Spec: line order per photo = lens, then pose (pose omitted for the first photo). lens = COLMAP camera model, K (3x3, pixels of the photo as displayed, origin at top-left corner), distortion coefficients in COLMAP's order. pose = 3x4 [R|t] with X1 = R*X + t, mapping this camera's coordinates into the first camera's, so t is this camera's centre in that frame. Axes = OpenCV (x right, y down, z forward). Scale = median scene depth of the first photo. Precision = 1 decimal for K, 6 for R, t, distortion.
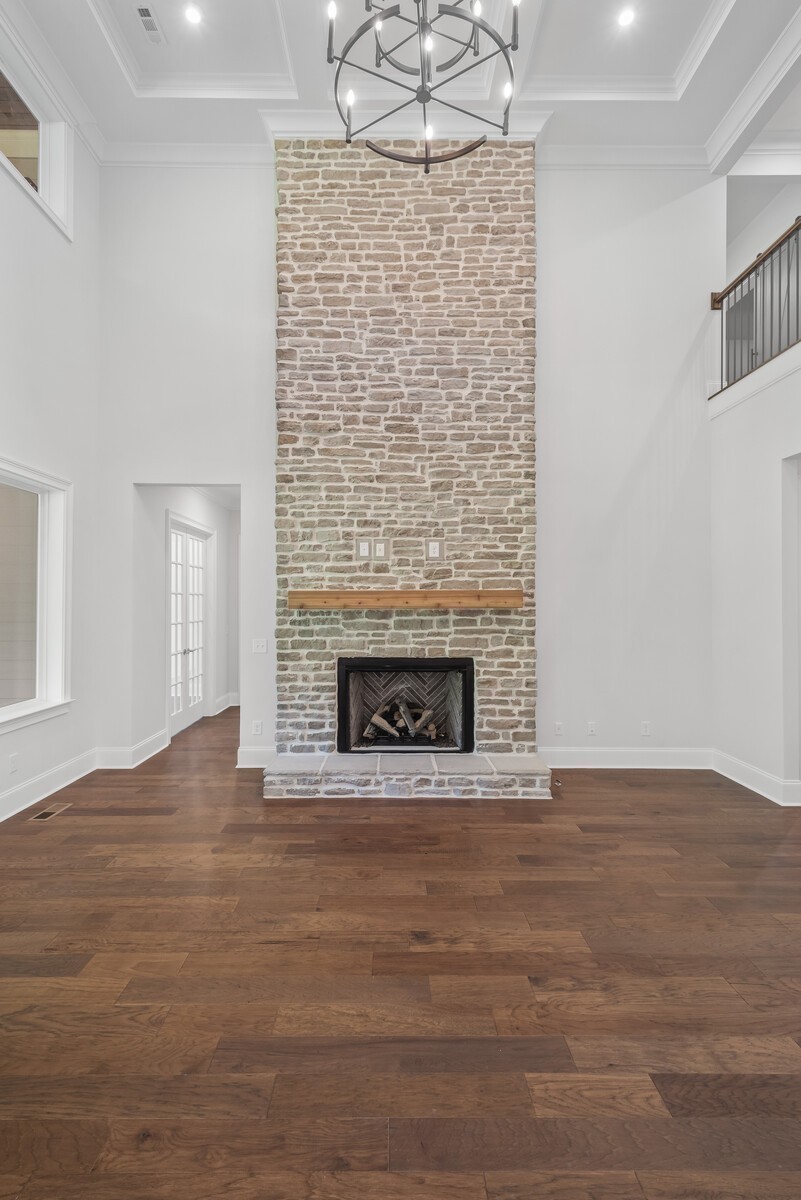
lens RADIAL K [[579.3, 0, 394.9], [0, 579.3, 601.6], [0, 0, 1]] dist [0.022478, -0.006804]
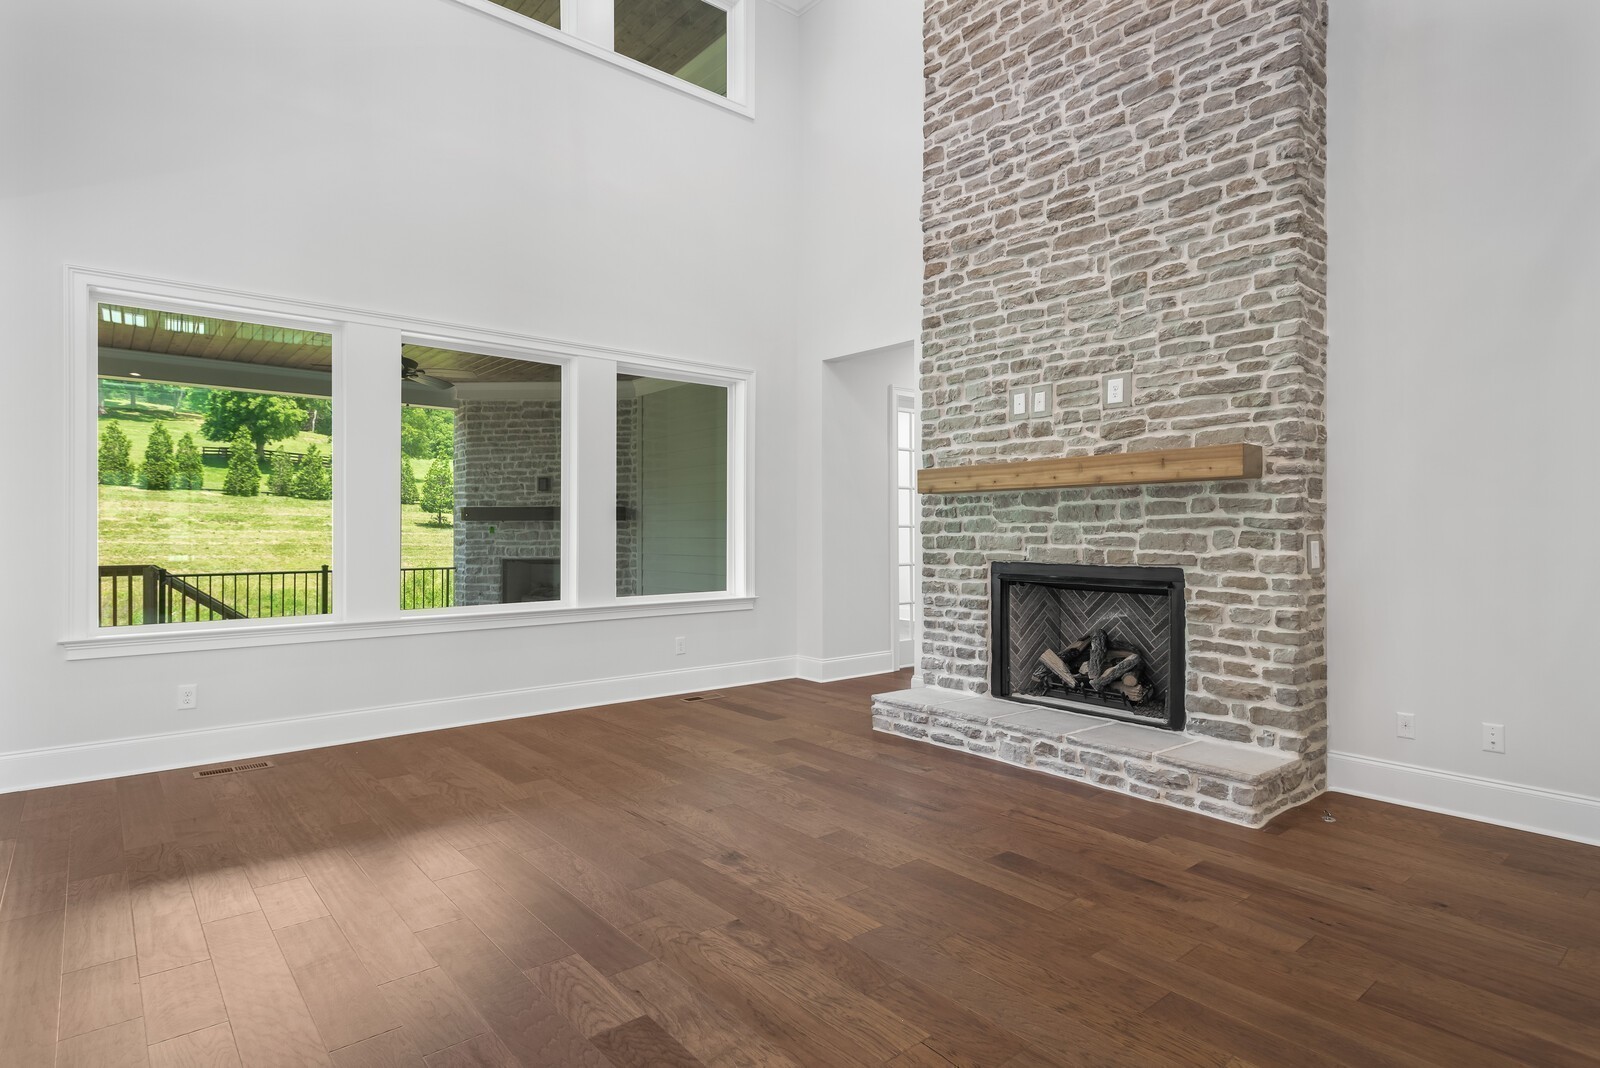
lens RADIAL K [[839.0, 0, 798.7], [0, 839.0, 539.1], [0, 0, 1]] dist [0.026017, -0.005720]
pose [[0.639587, 0.005656, -0.768698, 0.542953], [0.002008, 0.999957, 0.009027, 0.059533], [0.768716, -0.007317, 0.639548, 0.165509]]
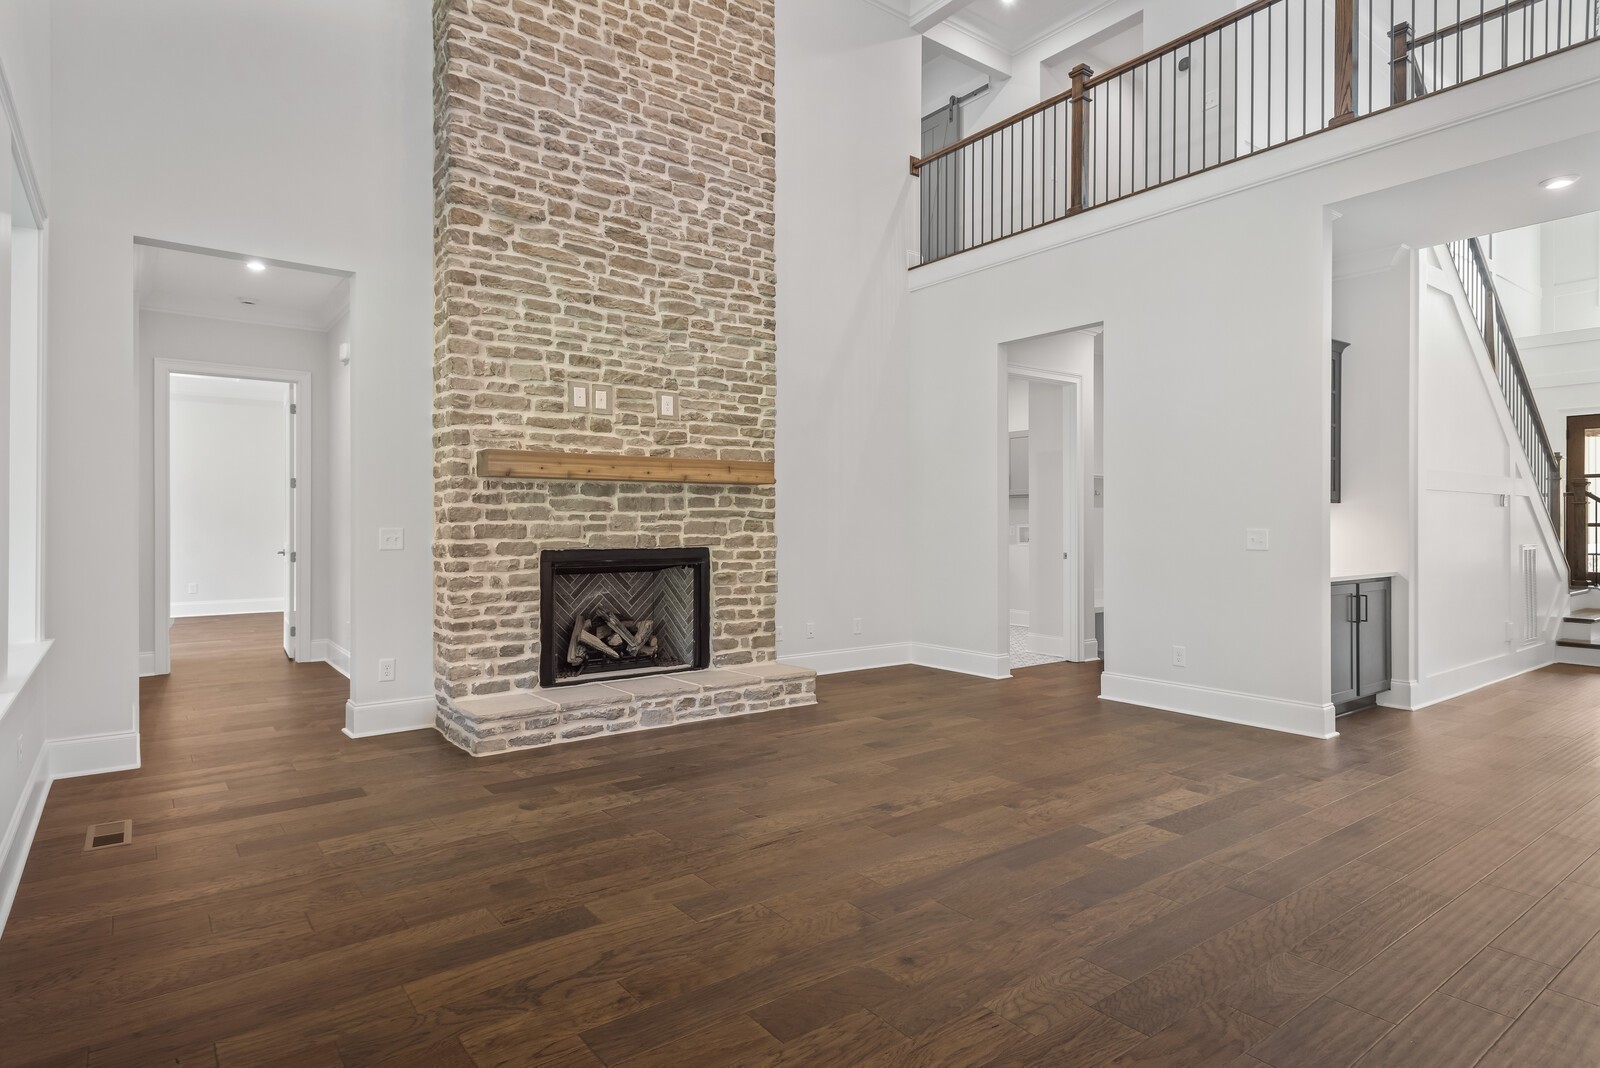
lens RADIAL K [[863.8, 0, 796.7], [0, 863.8, 532.0], [0, 0, 1]] dist [0.025319, -0.001595]
pose [[0.801254, -0.006710, 0.598287, -0.475220], [0.000142, 0.999939, 0.011025, 0.063469], [-0.598324, -0.008749, 0.801206, -0.009904]]
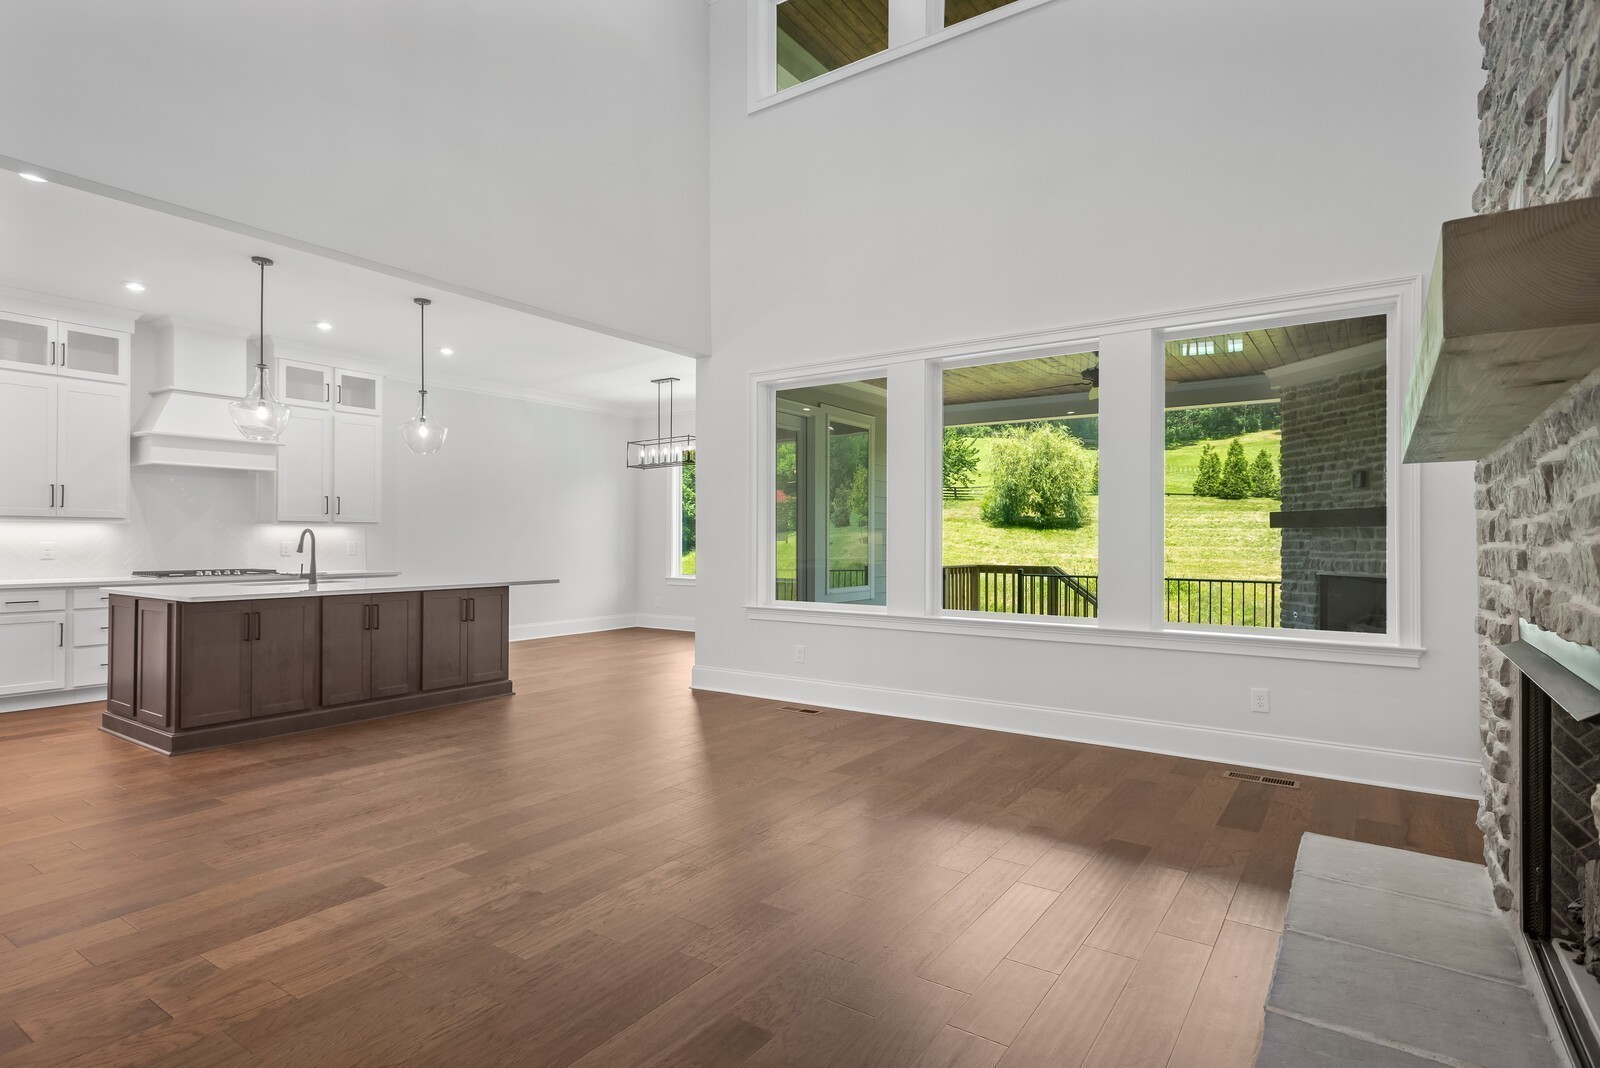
lens RADIAL K [[839.0, 0, 792.8], [0, 839.0, 524.3], [0, 0, 1]] dist [0.026017, -0.005720]
pose [[-0.577876, -0.017926, -0.815928, 0.489018], [-0.002292, 0.999790, -0.020342, 0.062194], [0.816122, -0.009885, -0.577796, 0.957206]]
